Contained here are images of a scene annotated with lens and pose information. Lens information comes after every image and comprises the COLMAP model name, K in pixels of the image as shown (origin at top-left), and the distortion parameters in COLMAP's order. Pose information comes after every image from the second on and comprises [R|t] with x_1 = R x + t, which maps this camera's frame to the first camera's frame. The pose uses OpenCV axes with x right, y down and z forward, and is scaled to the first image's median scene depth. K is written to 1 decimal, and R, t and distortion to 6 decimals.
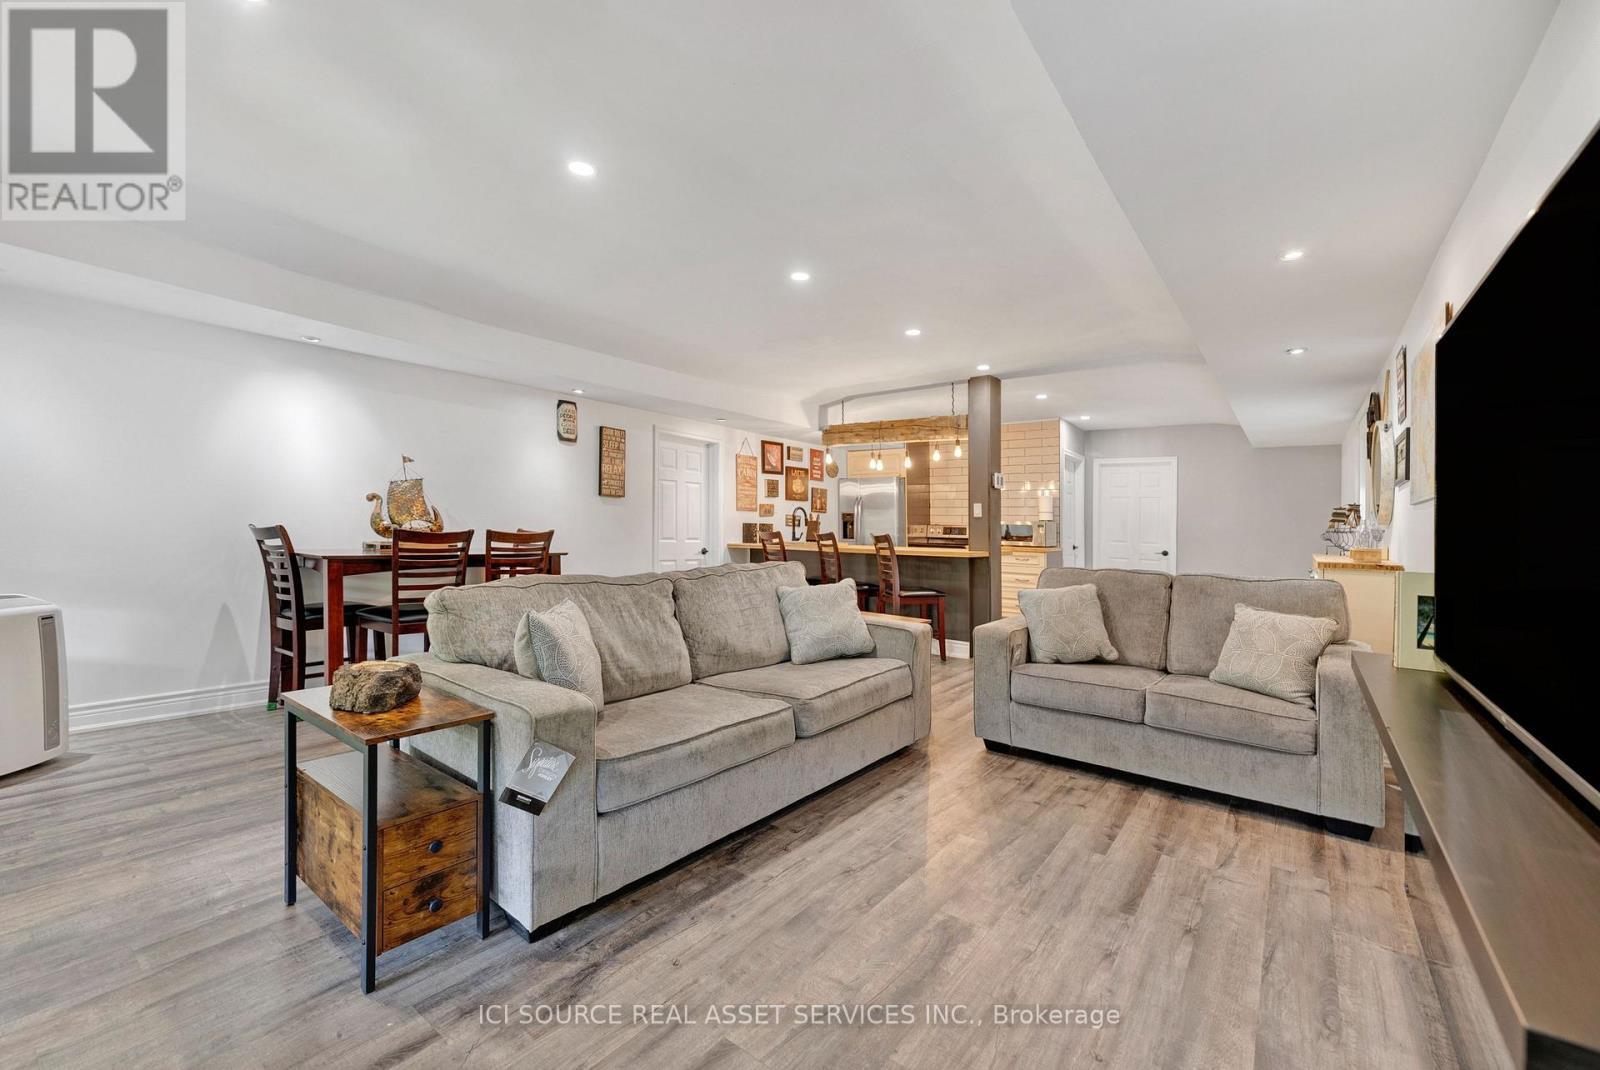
lens RADIAL K [[662.0, 0, 804.7], [0, 662.0, 529.9], [0, 0, 1]] dist [0.023272, -0.000401]
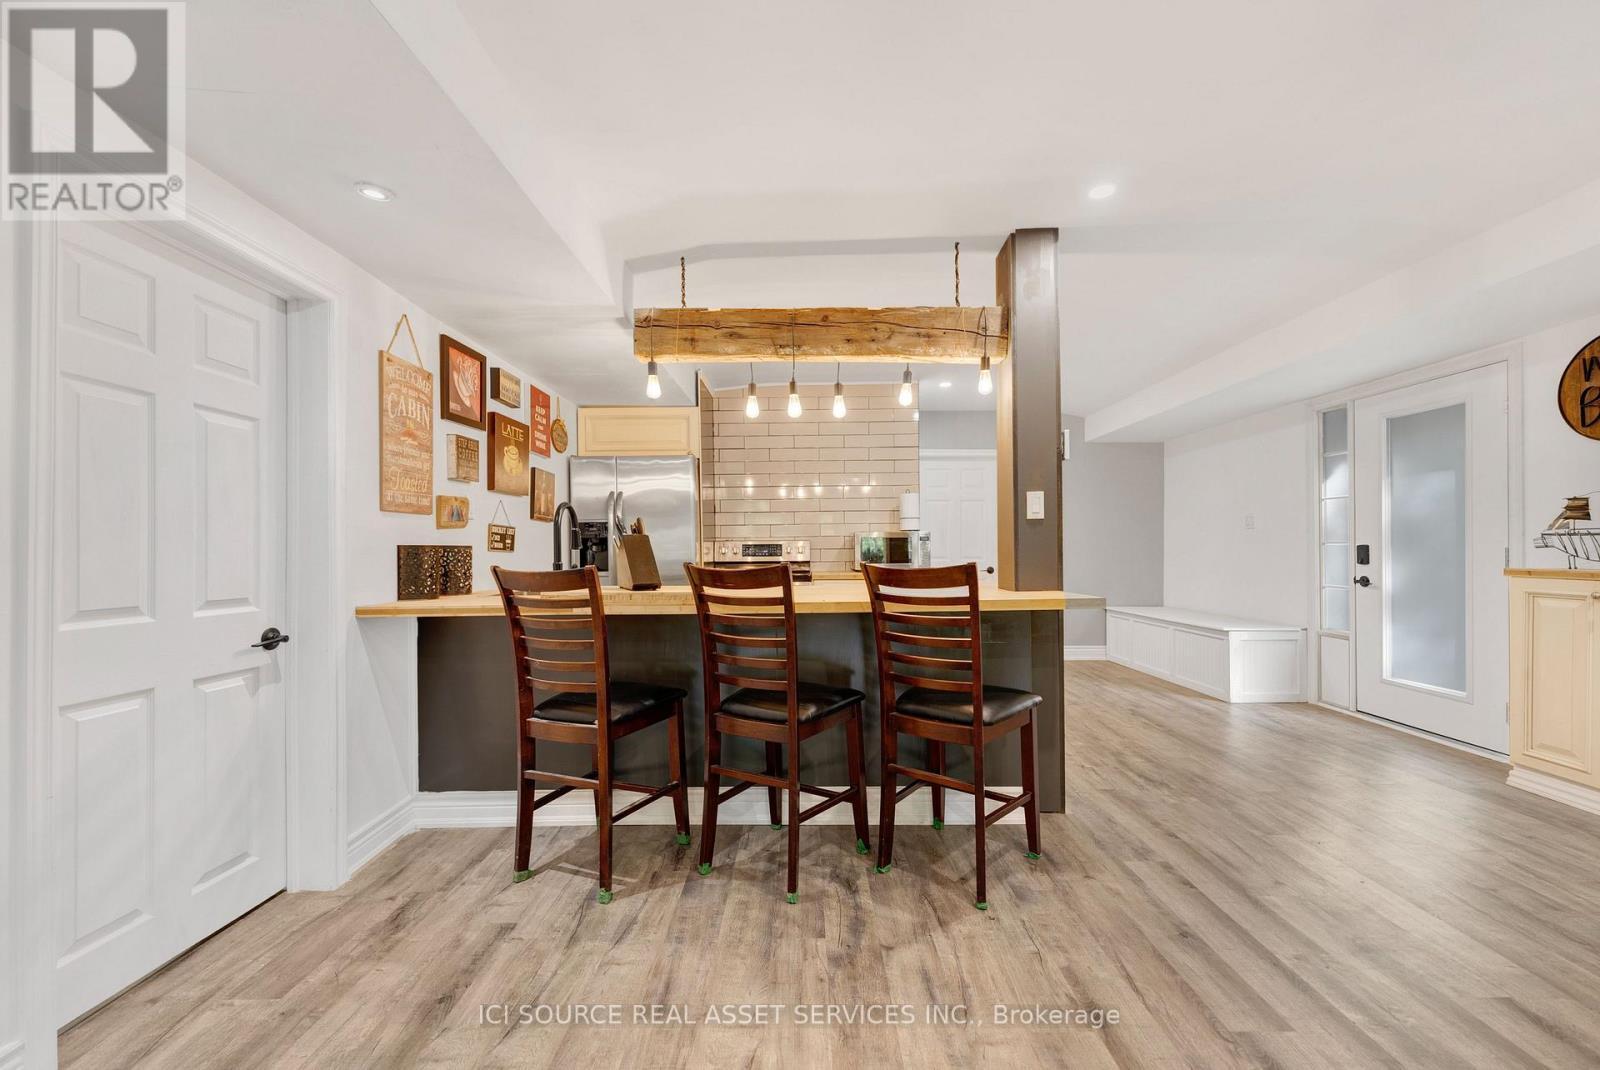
lens RADIAL K [[662.0, 0, 784.5], [0, 662.0, 526.9], [0, 0, 1]] dist [0.023272, -0.000401]
pose [[0.820316, -0.008845, 0.571841, -0.303227], [0.027261, 0.999349, -0.023650, -0.014457], [-0.571260, 0.034990, 0.820023, 1.362202]]
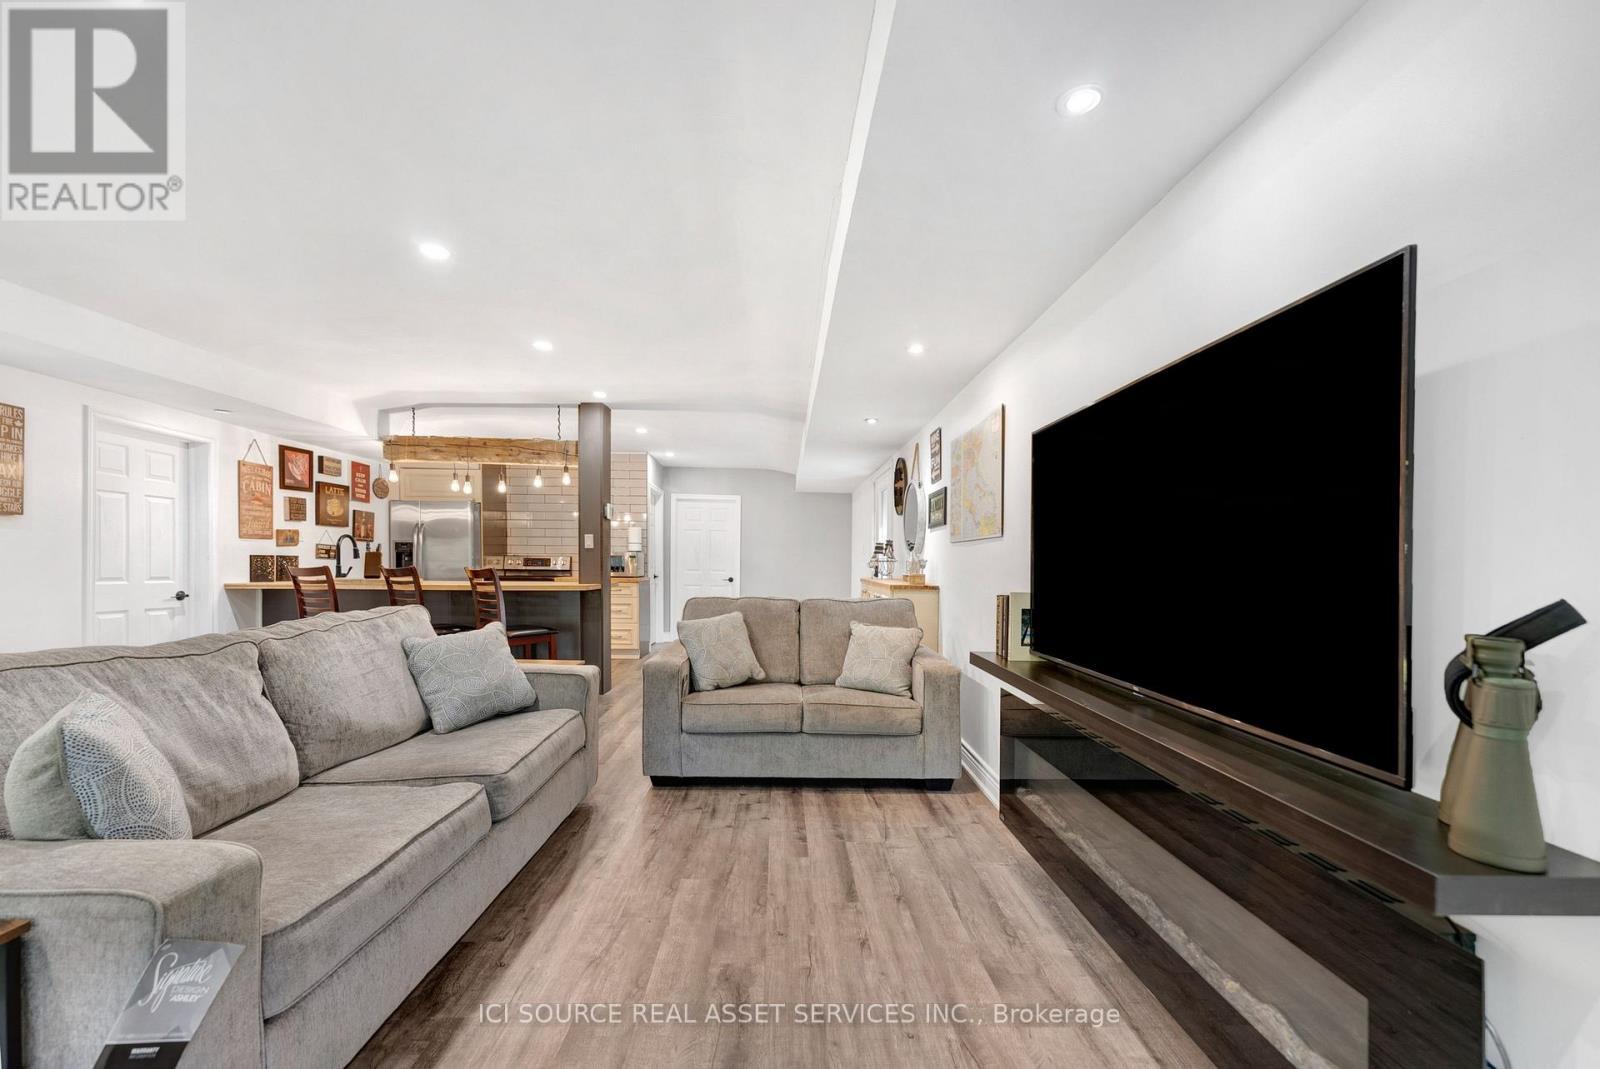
lens RADIAL K [[662.0, 0, 792.0], [0, 662.0, 559.1], [0, 0, 1]] dist [0.023272, -0.000401]
pose [[0.790601, -0.008431, 0.612274, -0.175567], [0.007842, 0.999963, 0.003644, -0.008859], [-0.612282, 0.001920, 0.790637, 0.101909]]
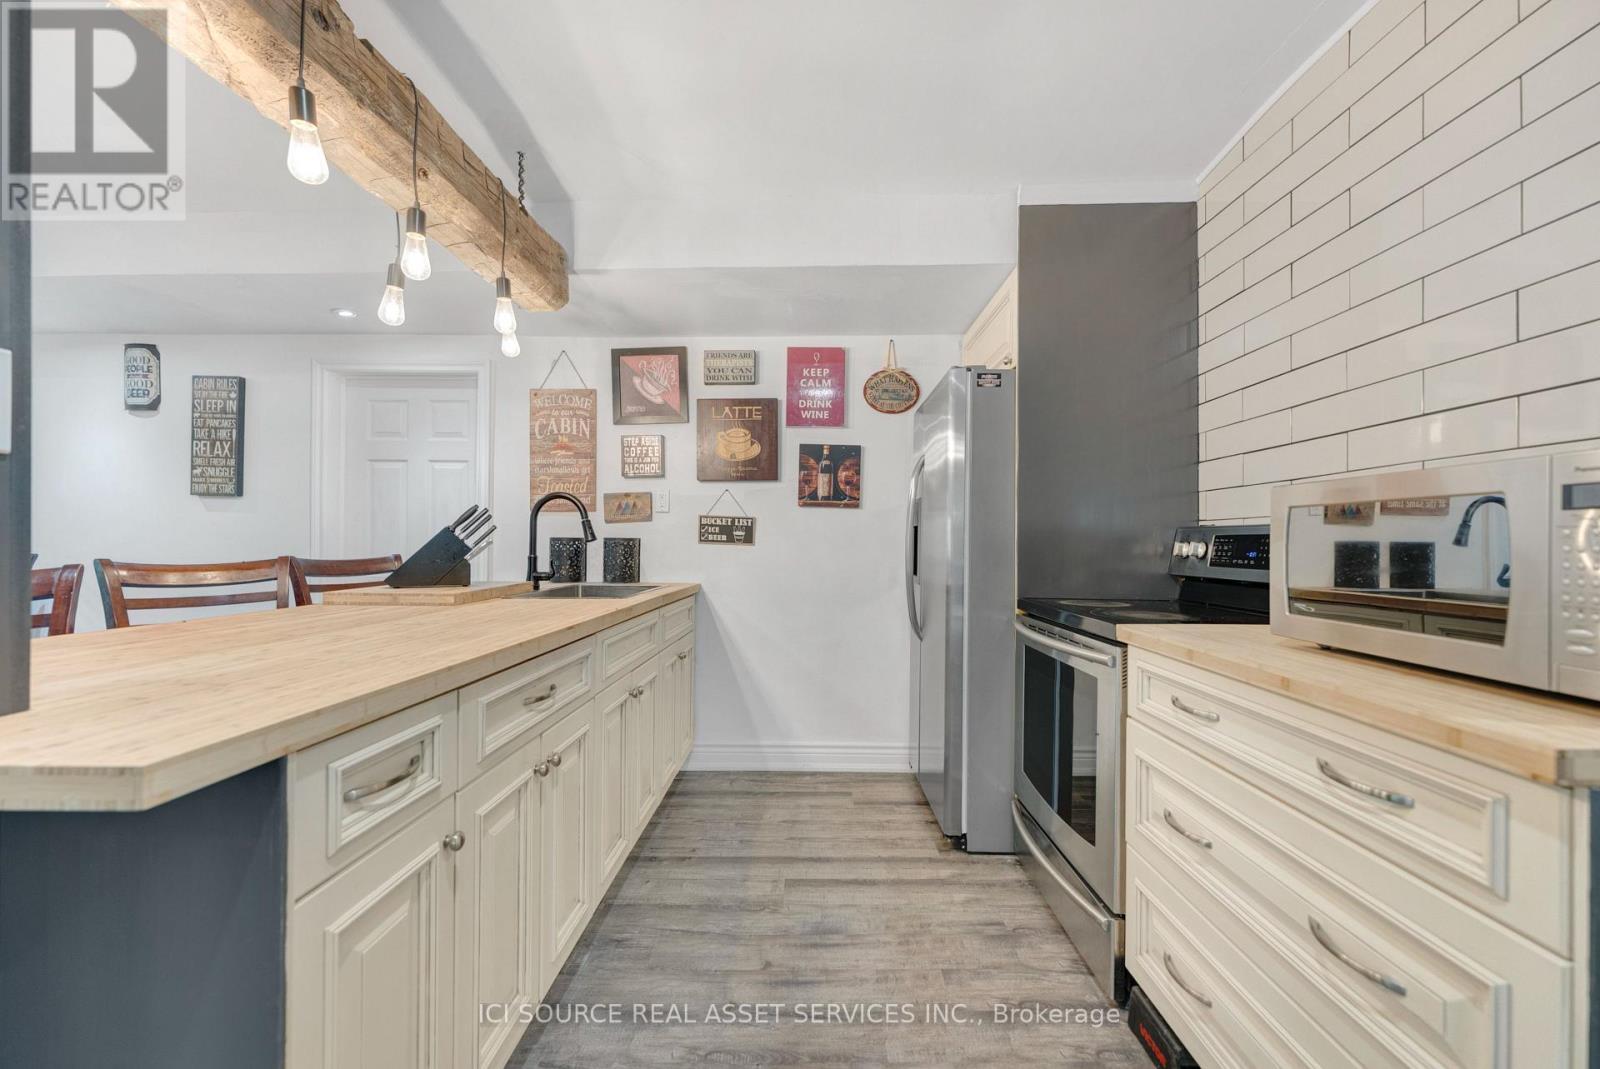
lens RADIAL K [[662.0, 0, 794.9], [0, 662.0, 543.5], [0, 0, 1]] dist [0.023272, -0.000401]
pose [[0.563321, -0.018144, -0.826039, 0.895581], [0.002765, 0.999795, -0.020075, 0.008316], [0.826233, 0.009024, 0.563256, 2.067510]]
